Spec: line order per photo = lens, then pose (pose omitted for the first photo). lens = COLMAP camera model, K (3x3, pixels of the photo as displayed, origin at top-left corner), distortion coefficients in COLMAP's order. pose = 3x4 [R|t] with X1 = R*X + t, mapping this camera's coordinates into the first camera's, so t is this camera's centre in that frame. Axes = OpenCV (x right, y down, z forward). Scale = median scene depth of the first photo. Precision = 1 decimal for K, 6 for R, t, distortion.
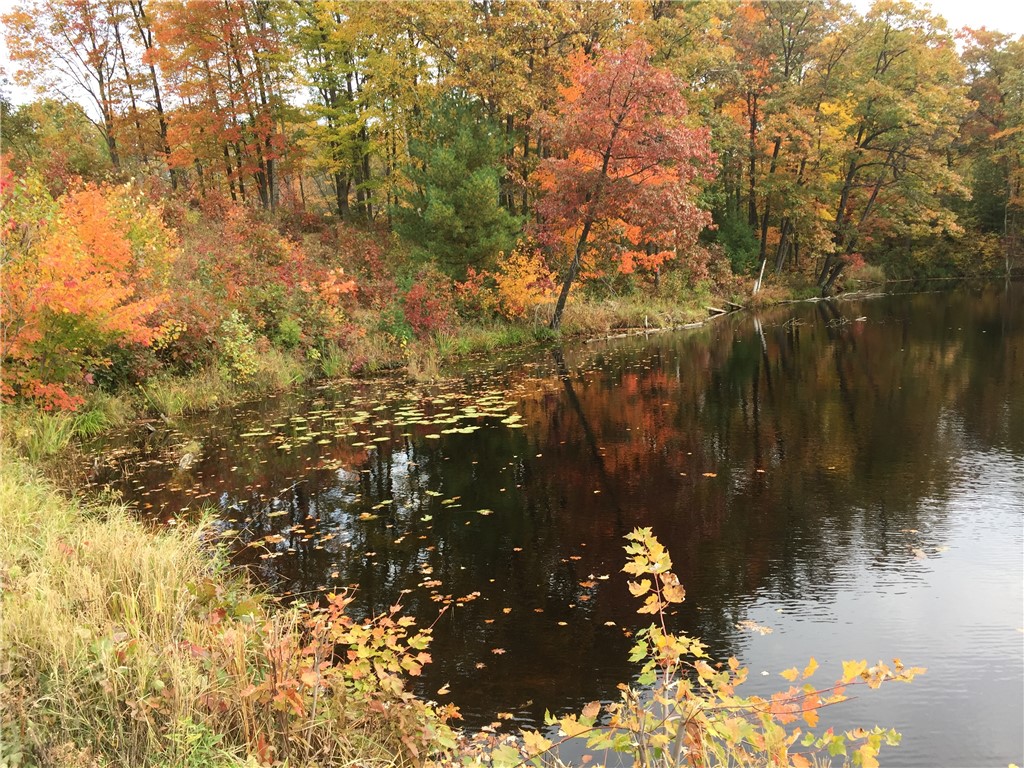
lens RADIAL K [[873.2, 0, 513.0], [0, 873.2, 387.9], [0, 0, 1]] dist [0.062073, -0.064861]
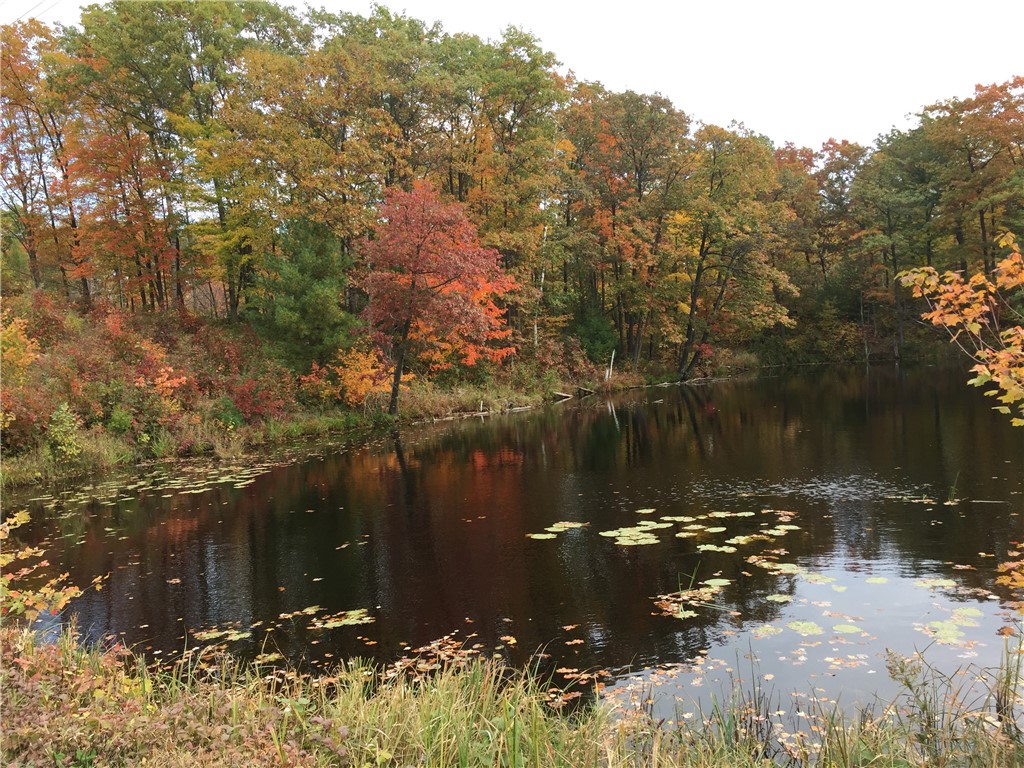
lens RADIAL K [[873.2, 0, 516.9], [0, 873.2, 378.7], [0, 0, 1]] dist [0.062073, -0.064861]
pose [[0.999345, -0.015242, 0.032829, 0.166025], [0.018727, 0.993909, -0.108601, 0.014725], [-0.030974, 0.109145, 0.993543, -0.155402]]
